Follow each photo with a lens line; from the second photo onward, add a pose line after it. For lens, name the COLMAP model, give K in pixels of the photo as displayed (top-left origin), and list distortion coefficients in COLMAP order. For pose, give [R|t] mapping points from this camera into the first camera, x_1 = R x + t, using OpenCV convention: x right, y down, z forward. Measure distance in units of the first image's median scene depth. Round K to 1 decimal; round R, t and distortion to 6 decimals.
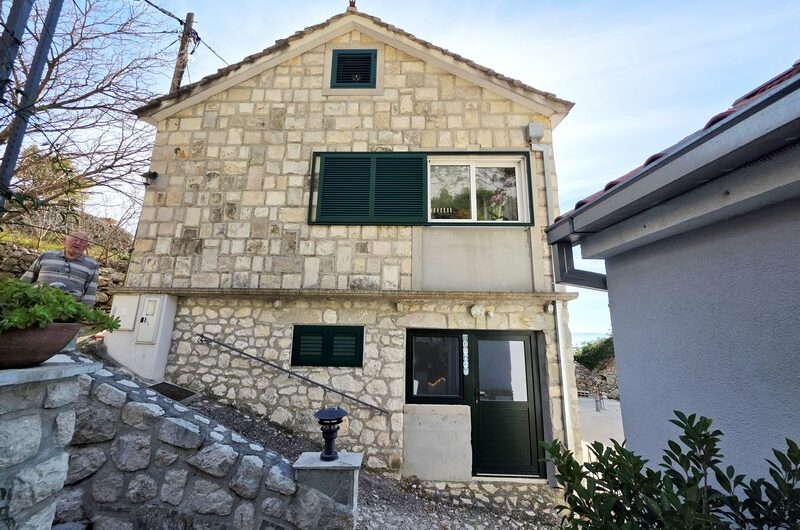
lens RADIAL K [[319.9, 0, 399.8], [0, 319.9, 262.6], [0, 0, 1]] dist [0.001207, 0.000203]
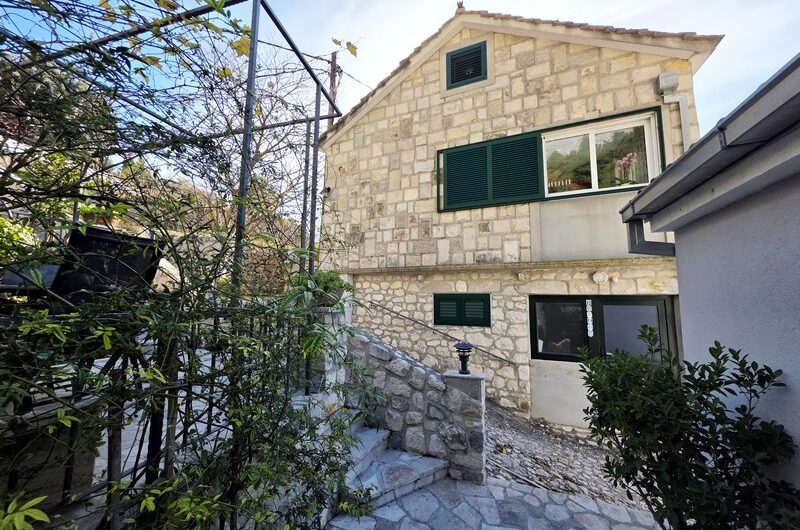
lens RADIAL K [[319.9, 0, 399.8], [0, 319.9, 262.6], [0, 0, 1]] dist [0.001207, 0.000203]
pose [[0.916995, -0.055712, -0.394989, 0.052977], [0.088825, 0.993856, 0.066032, -0.022842], [0.388883, -0.095635, 0.916310, -0.196759]]
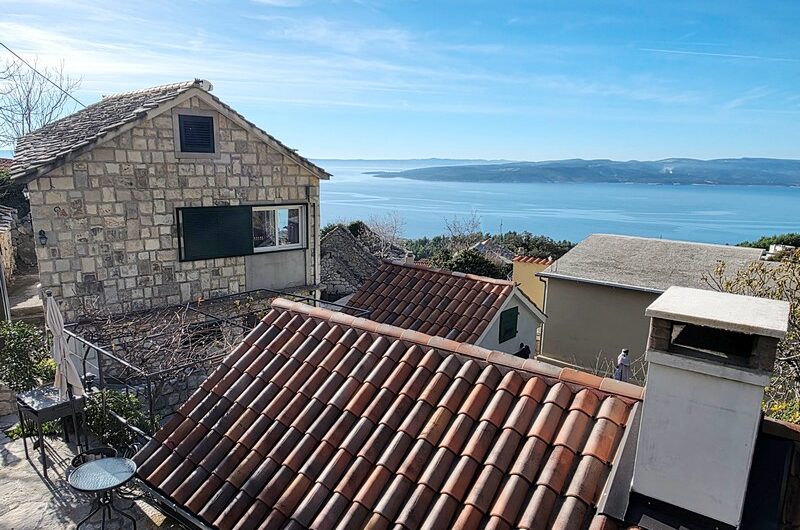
lens RADIAL K [[548.5, 0, 400.0], [0, 548.5, 265.0], [0, 0, 1]] dist [0.006008, -0.001514]
pose [[0.724837, -0.127913, 0.676941, -1.271335], [-0.154266, 0.927524, 0.340443, -1.130262], [-0.671426, -0.351194, 0.652571, -1.356636]]
